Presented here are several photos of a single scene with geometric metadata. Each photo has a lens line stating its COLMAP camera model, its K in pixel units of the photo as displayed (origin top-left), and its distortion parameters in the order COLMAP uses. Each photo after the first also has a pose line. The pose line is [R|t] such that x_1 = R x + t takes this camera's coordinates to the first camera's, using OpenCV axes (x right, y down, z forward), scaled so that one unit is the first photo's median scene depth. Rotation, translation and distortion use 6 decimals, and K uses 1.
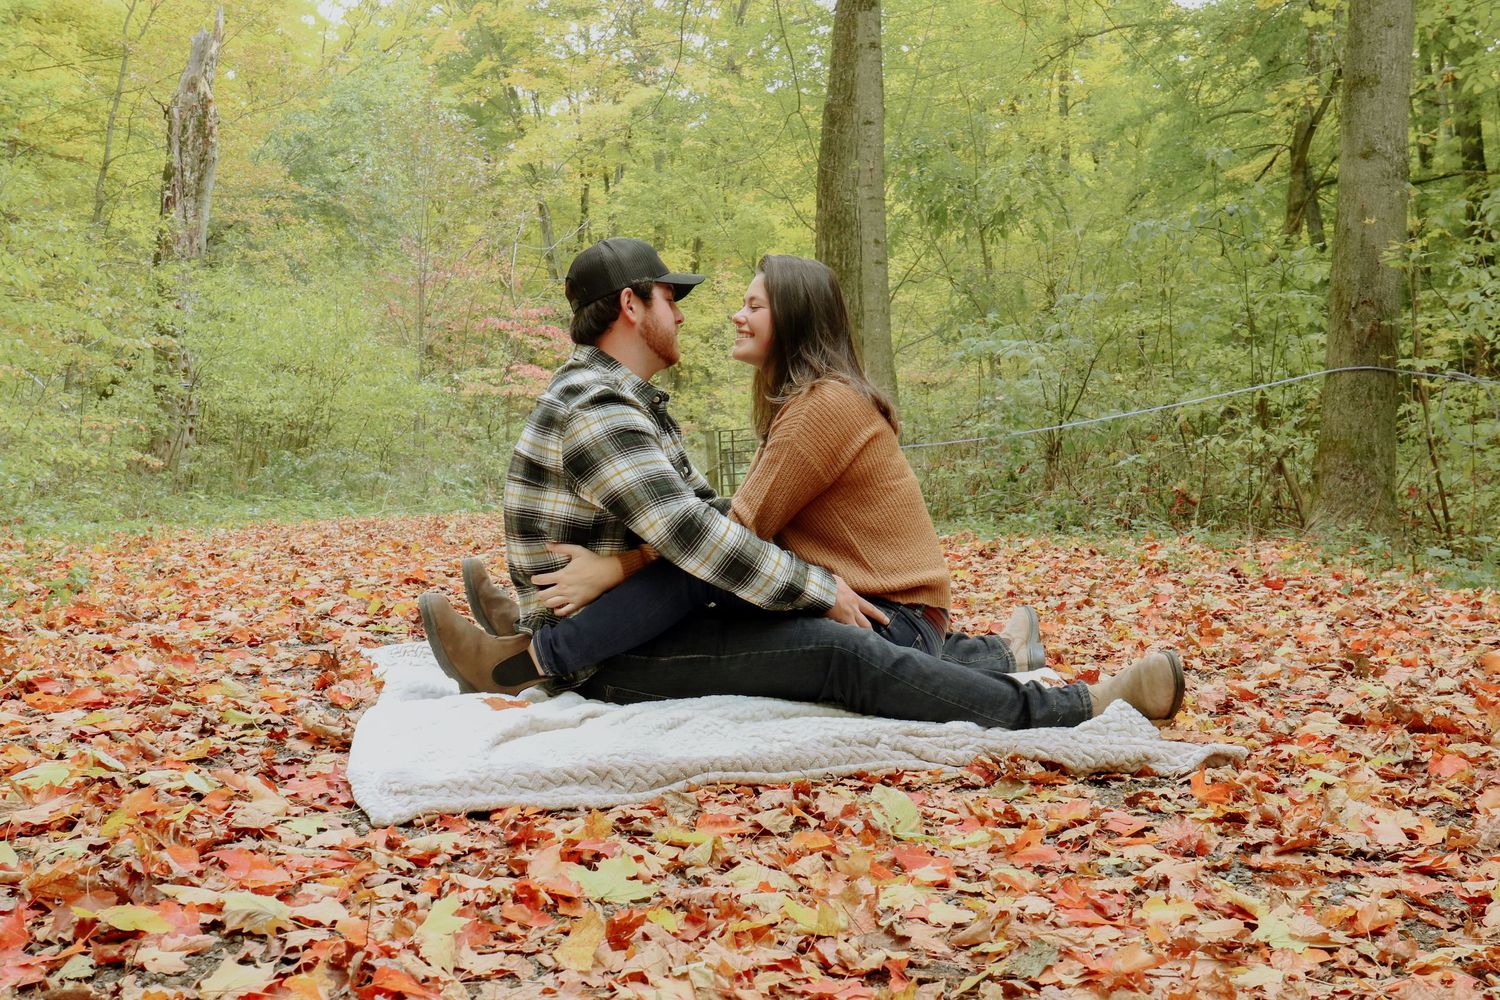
lens RADIAL K [[1672.3, 0, 751.1], [0, 1672.3, 500.6], [0, 0, 1]] dist [0.006019, 0.000000]
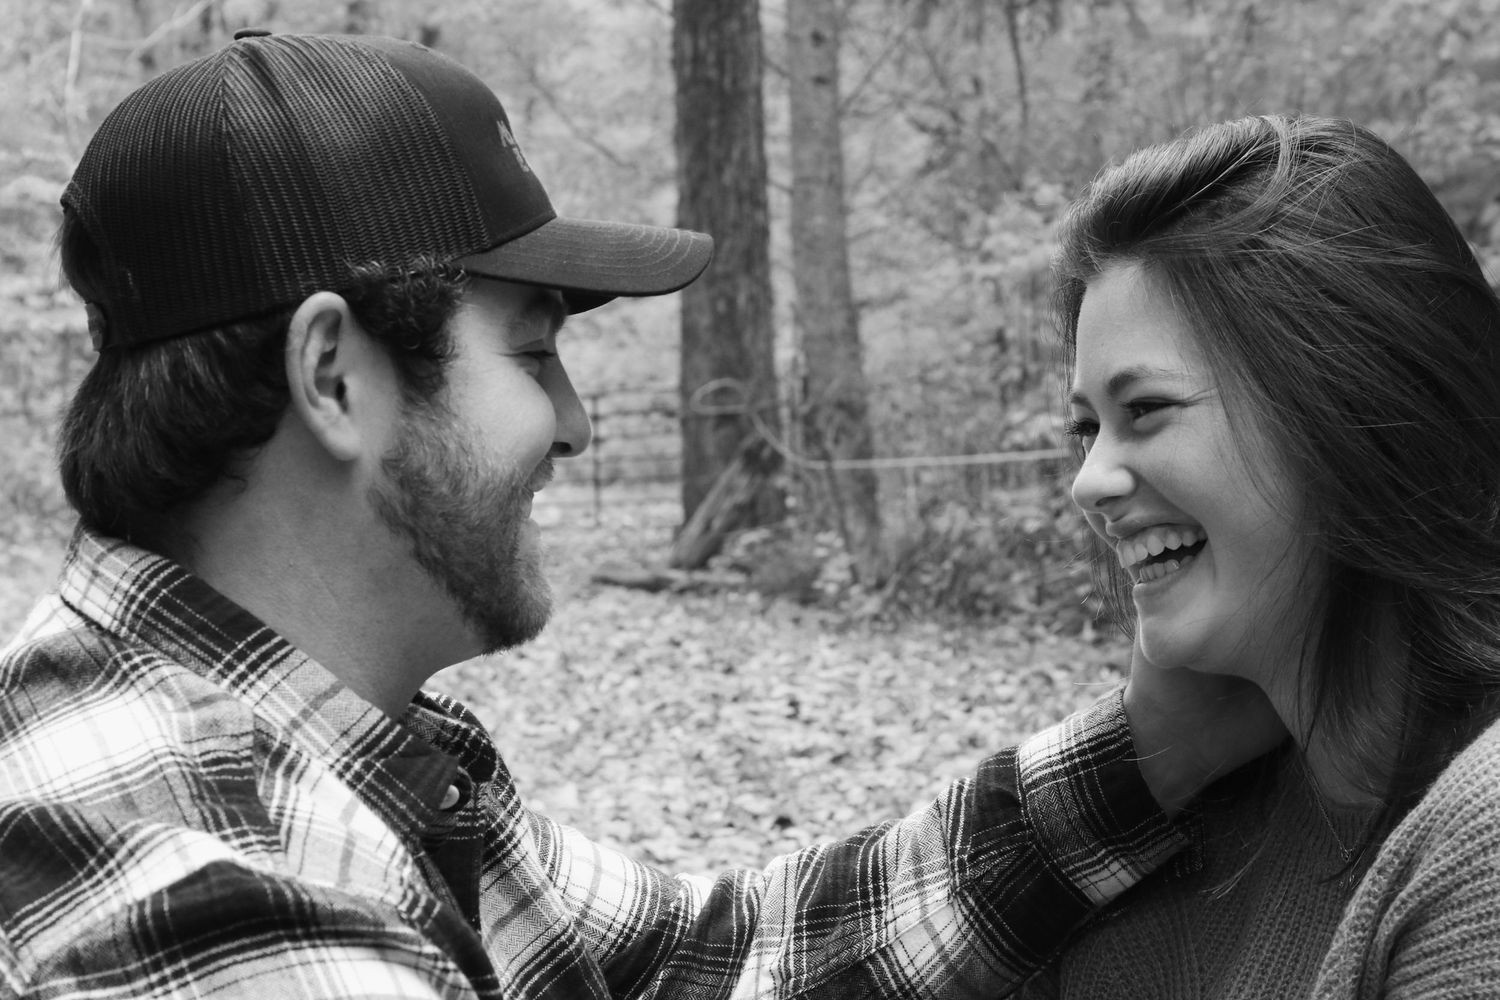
lens RADIAL K [[3125.8, 0, 749.7], [0, 3125.8, 499.2], [0, 0, 1]] dist [-0.029437, 0.000000]
pose [[0.997549, -0.002184, 0.069936, -0.047919], [0.002593, 0.999980, -0.005753, -0.098084], [-0.069922, 0.005920, 0.997535, 0.614341]]
